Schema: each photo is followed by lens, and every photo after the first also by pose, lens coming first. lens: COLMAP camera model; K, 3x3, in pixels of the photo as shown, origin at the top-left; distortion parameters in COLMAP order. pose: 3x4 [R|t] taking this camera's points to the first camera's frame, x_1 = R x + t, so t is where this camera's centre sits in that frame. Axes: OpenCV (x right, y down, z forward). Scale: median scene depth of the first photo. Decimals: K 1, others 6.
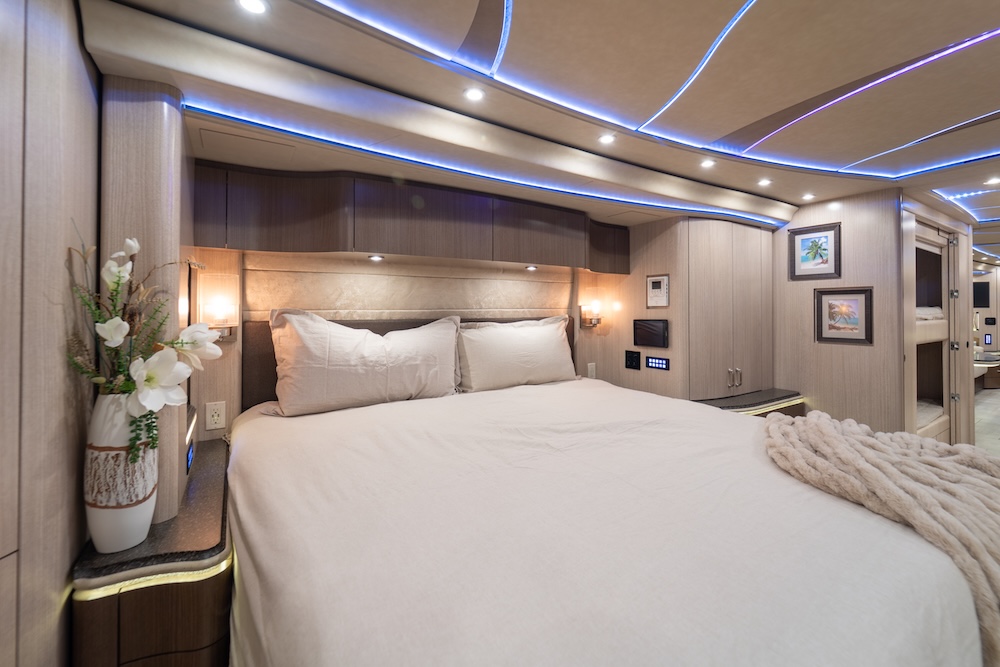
lens RADIAL K [[403.3, 0, 526.6], [0, 403.3, 306.7], [0, 0, 1]] dist [-0.000107, -0.000231]
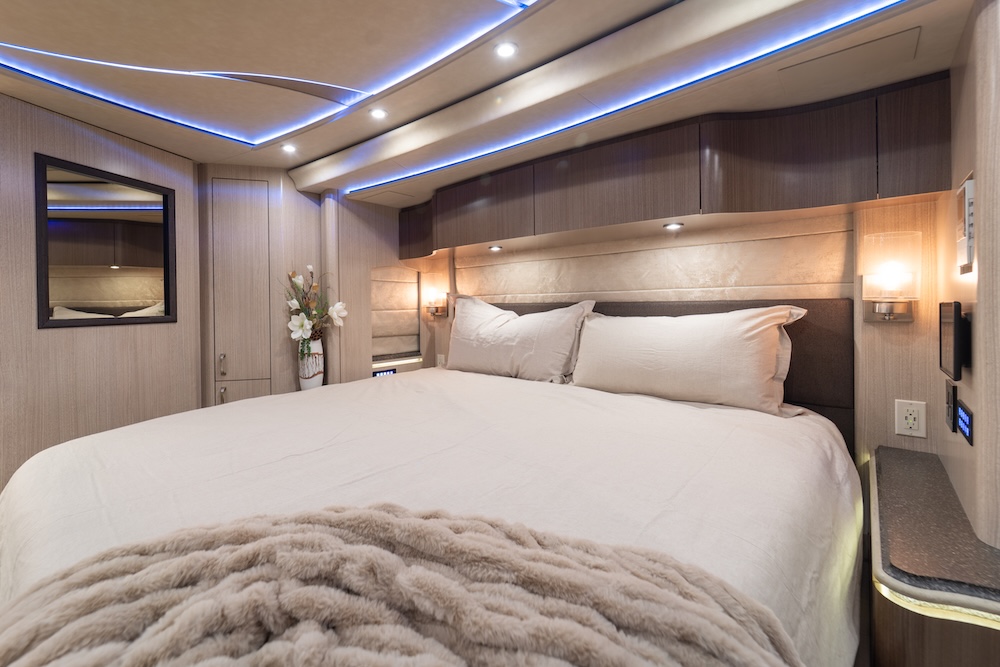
lens RADIAL K [[427.5, 0, 460.9], [0, 427.5, 308.0], [0, 0, 1]] dist [-0.001001, -0.000360]
pose [[0.229061, 0.006560, -0.973390, 0.591541], [0.019666, 0.999742, 0.011365, 0.023745], [0.973213, -0.021746, 0.228873, 0.468486]]
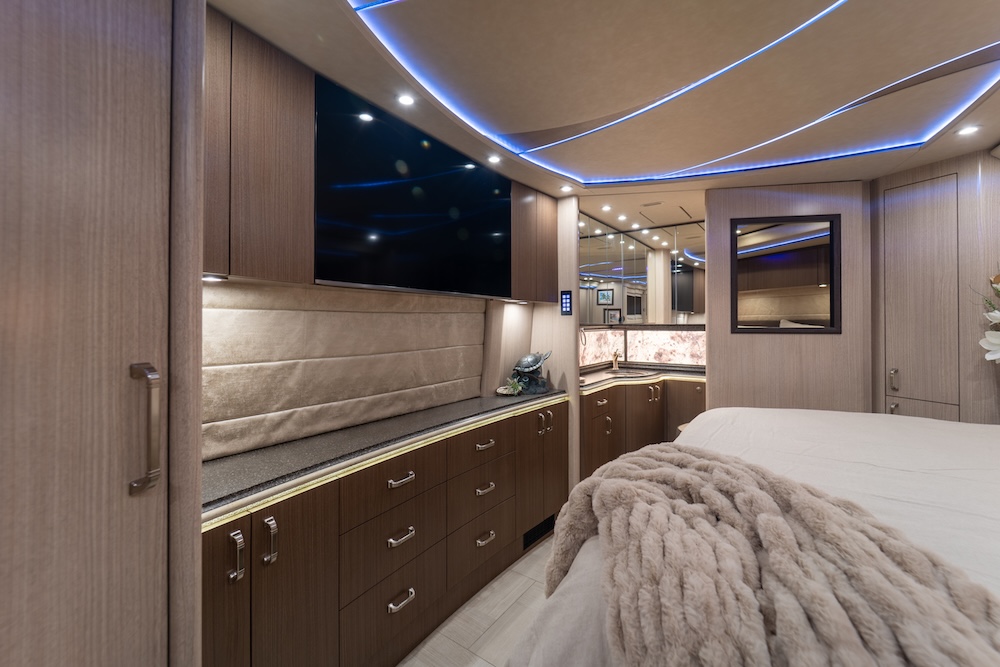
lens RADIAL K [[405.2, 0, 500.0], [0, 405.2, 319.6], [0, 0, 1]] dist [0.000026, -0.000214]
pose [[-0.939226, -0.000493, -0.343299, 0.637542], [0.005241, 0.999862, -0.015774, 0.029194], [0.343260, -0.016615, -0.939094, 0.666674]]
